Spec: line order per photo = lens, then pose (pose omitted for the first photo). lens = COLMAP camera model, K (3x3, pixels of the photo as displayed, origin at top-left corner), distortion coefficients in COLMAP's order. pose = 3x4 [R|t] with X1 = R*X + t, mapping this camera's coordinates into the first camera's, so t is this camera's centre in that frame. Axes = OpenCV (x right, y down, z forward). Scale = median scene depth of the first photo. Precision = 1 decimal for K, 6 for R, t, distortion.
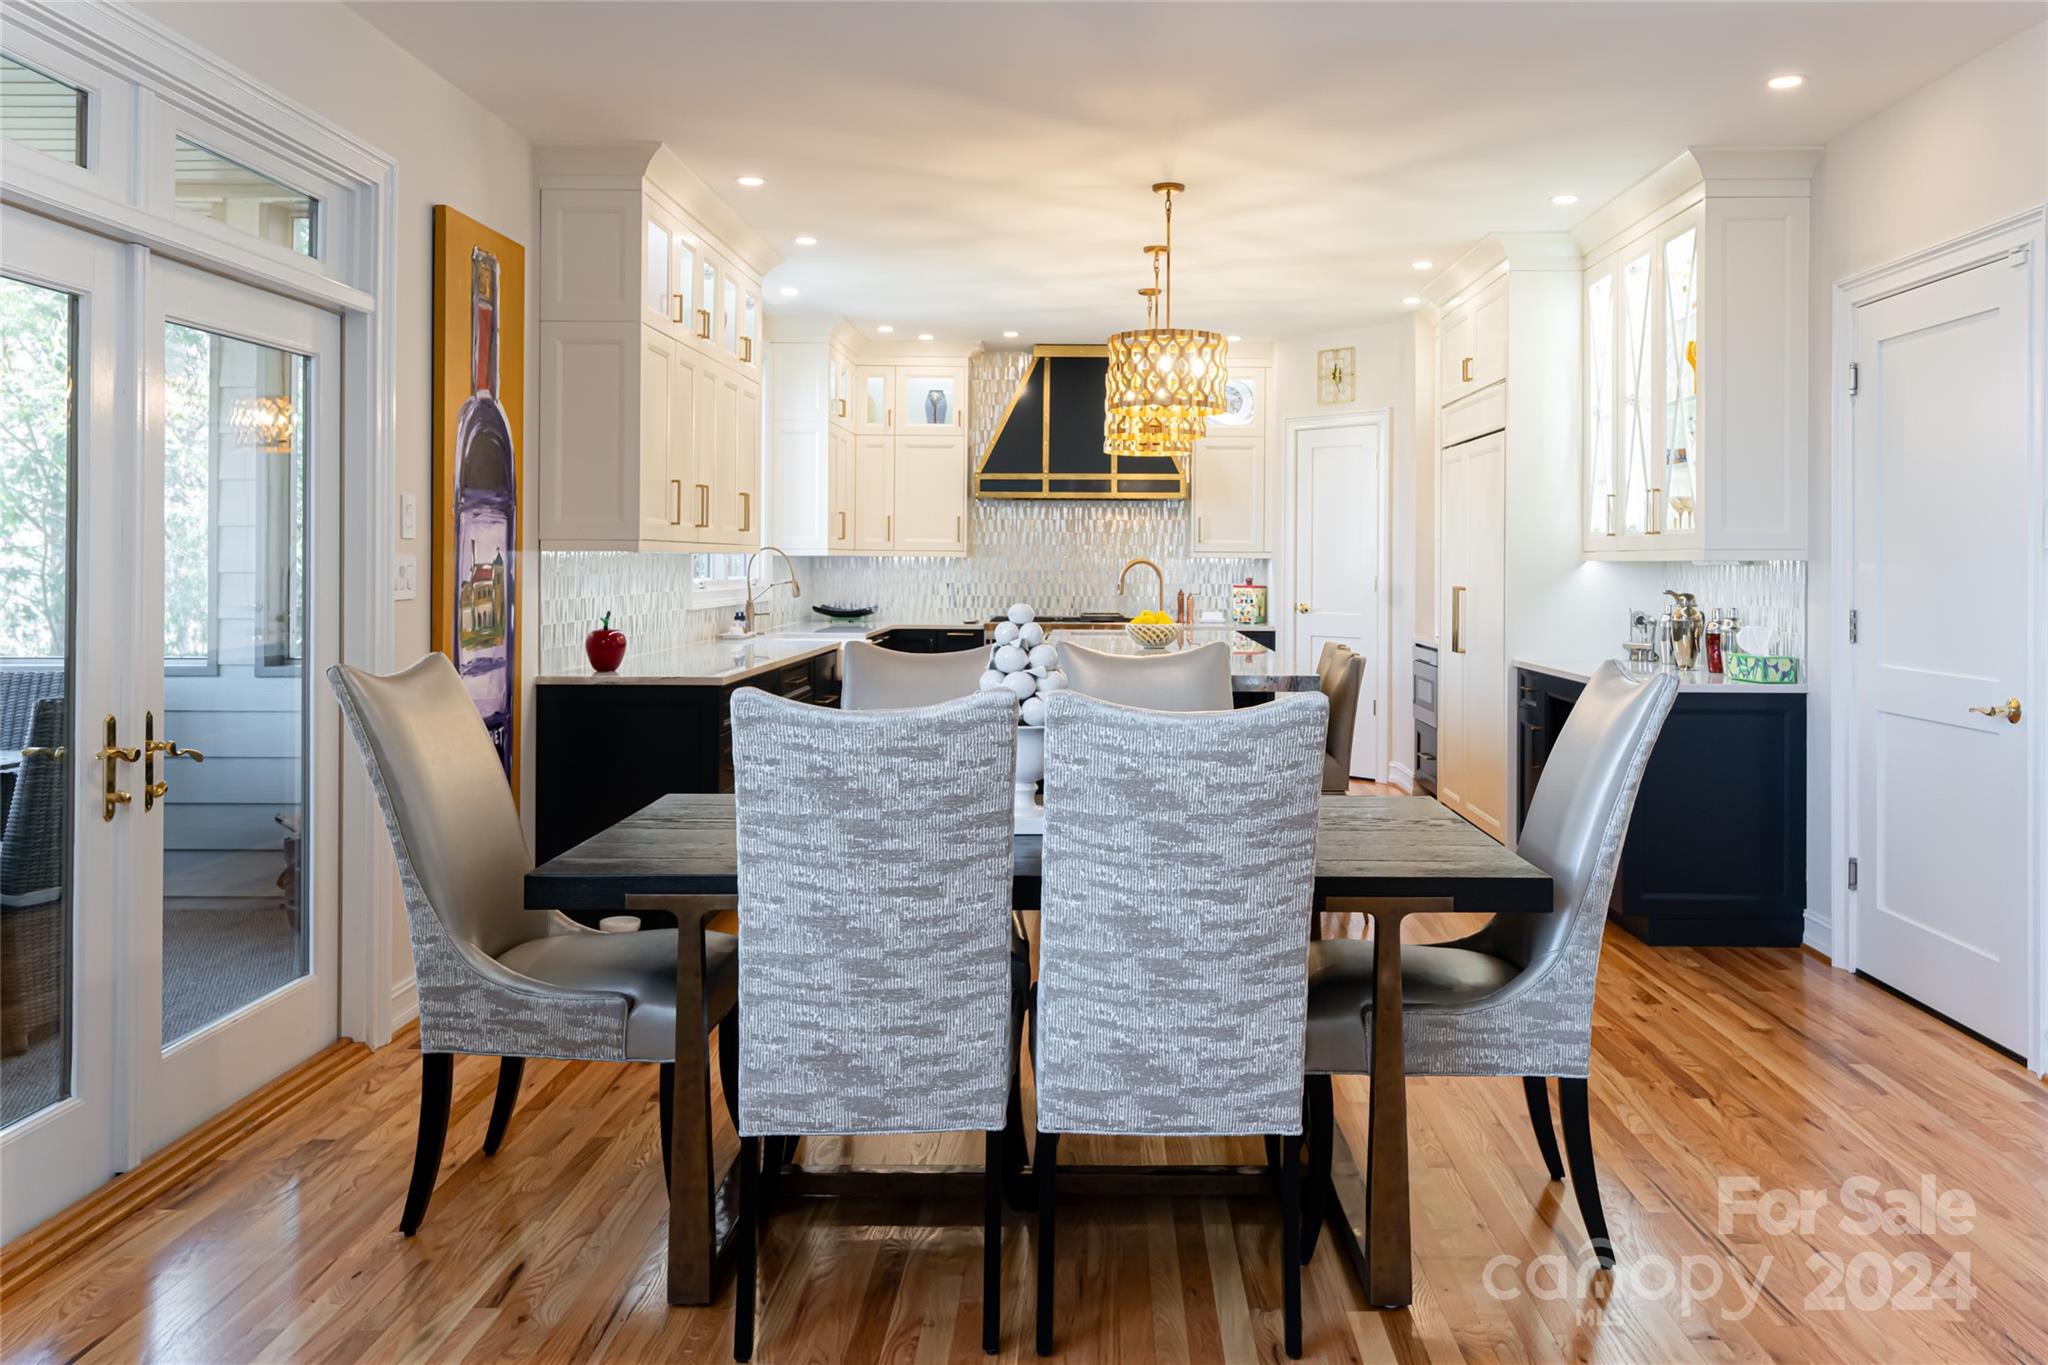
lens RADIAL K [[1506.0, 0, 1067.9], [0, 1506.0, 563.2], [0, 0, 1]] dist [0.000545, 0.000980]
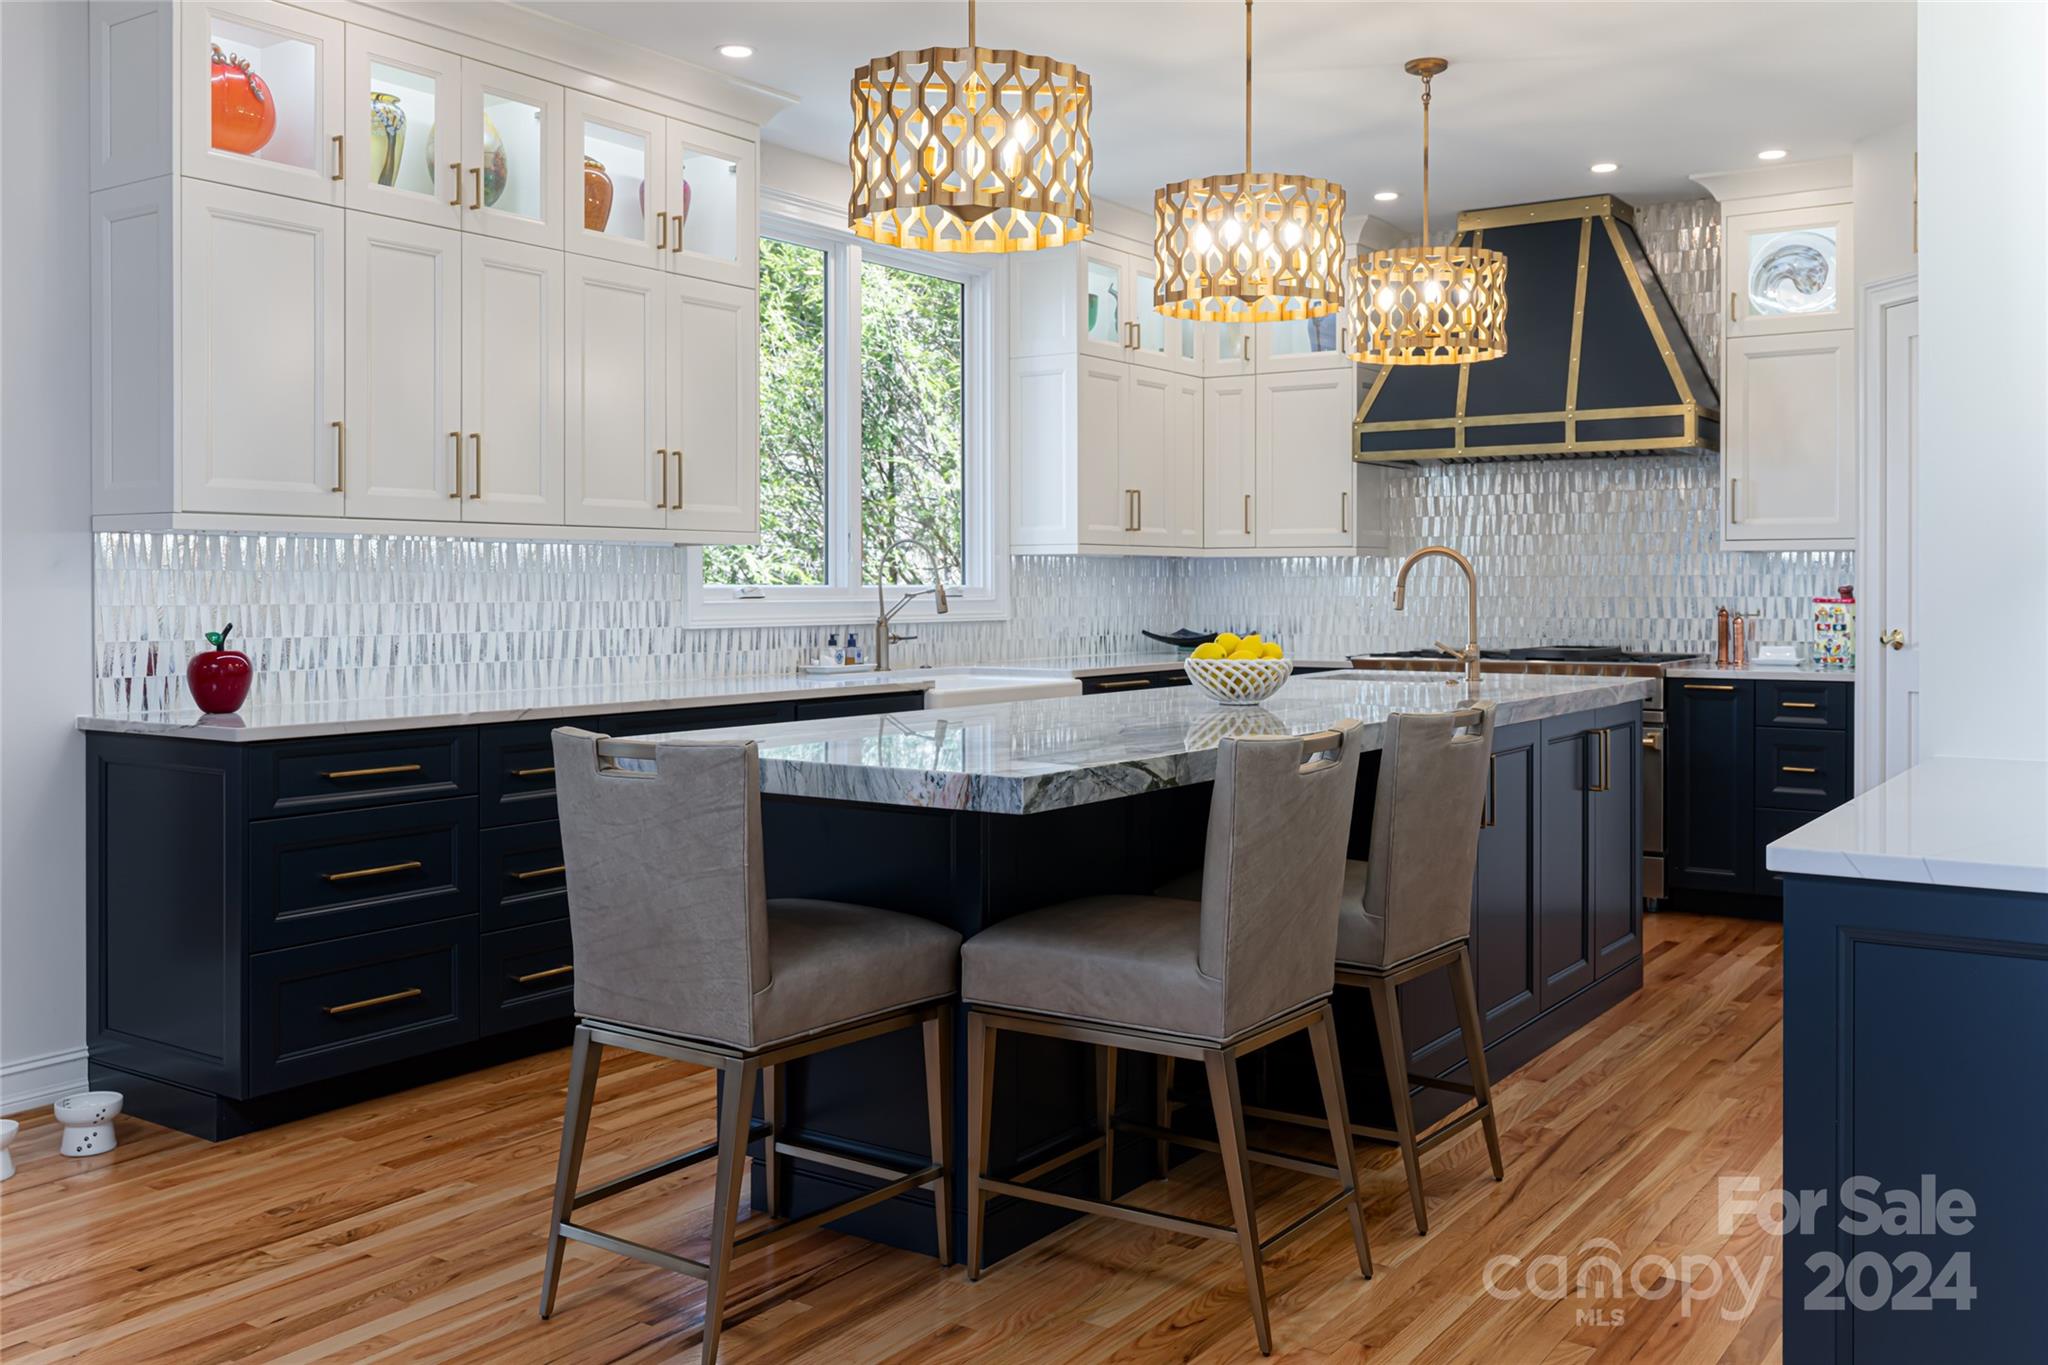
lens RADIAL K [[1756.5, 0, 1043.6], [0, 1756.5, 598.1], [0, 0, 1]] dist [-0.002511, 0.001204]
pose [[0.837864, -0.003090, -0.545870, 0.398802], [0.005272, 0.999983, 0.002432, 0.019927], [0.545853, -0.004916, 0.837866, 0.515885]]
